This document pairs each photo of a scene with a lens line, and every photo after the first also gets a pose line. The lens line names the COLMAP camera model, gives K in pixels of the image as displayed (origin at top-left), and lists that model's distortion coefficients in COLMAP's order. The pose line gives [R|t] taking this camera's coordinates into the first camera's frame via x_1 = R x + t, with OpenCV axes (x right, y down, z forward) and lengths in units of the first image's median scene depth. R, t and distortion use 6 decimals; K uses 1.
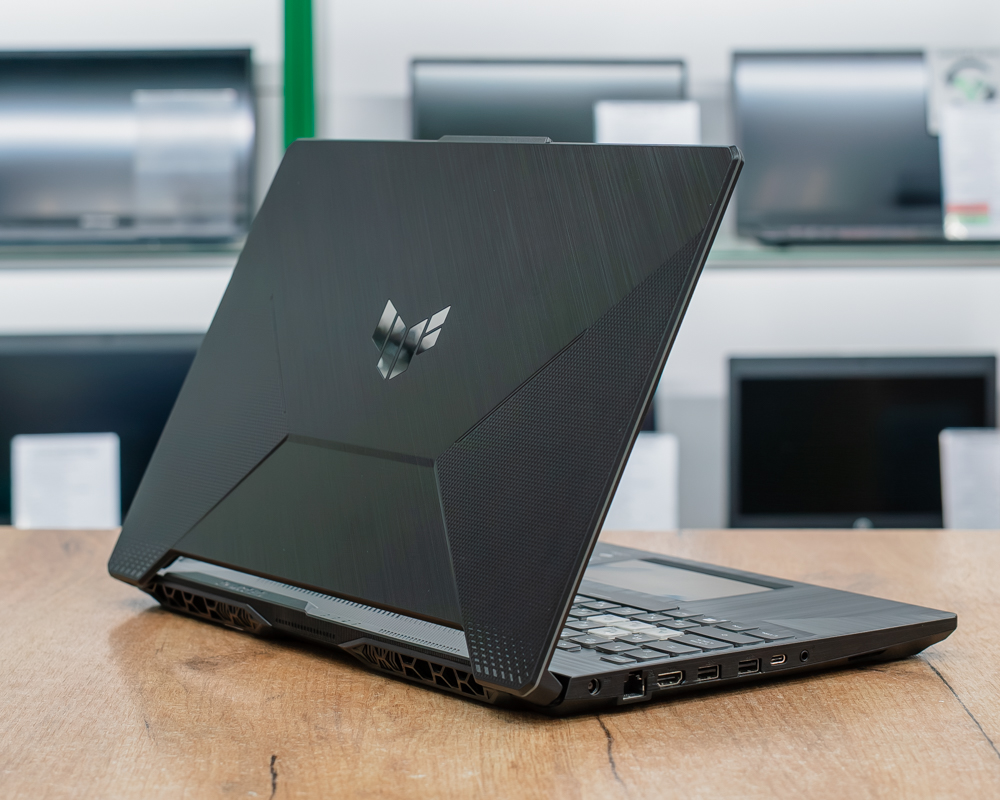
lens RADIAL K [[2511.8, 0, 500.0], [0, 2511.8, 400.0], [0, 0, 1]] dist [-0.106113, -0.141276]
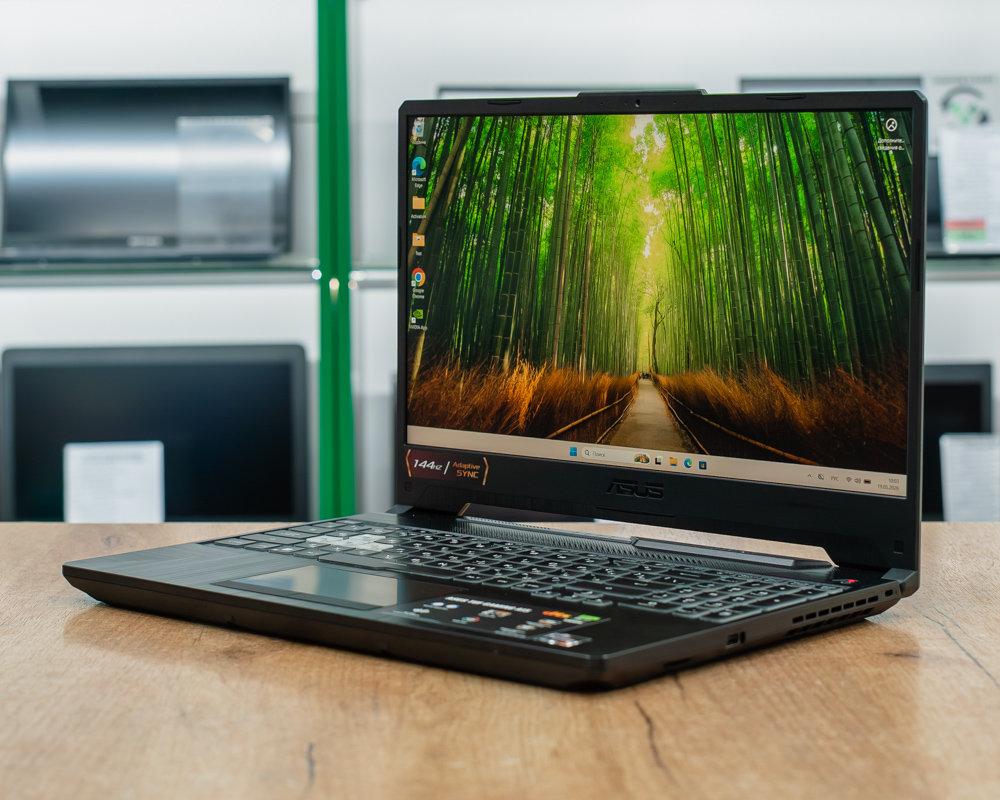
lens RADIAL K [[2181.1, 0, 500.0], [0, 2181.1, 400.0], [0, 0, 1]] dist [-0.077532, -0.186668]
pose [[0.999985, -0.004474, -0.003099, -0.011822], [0.004421, 0.999847, -0.016910, 0.019953], [0.003174, 0.016896, 0.999852, 0.131730]]
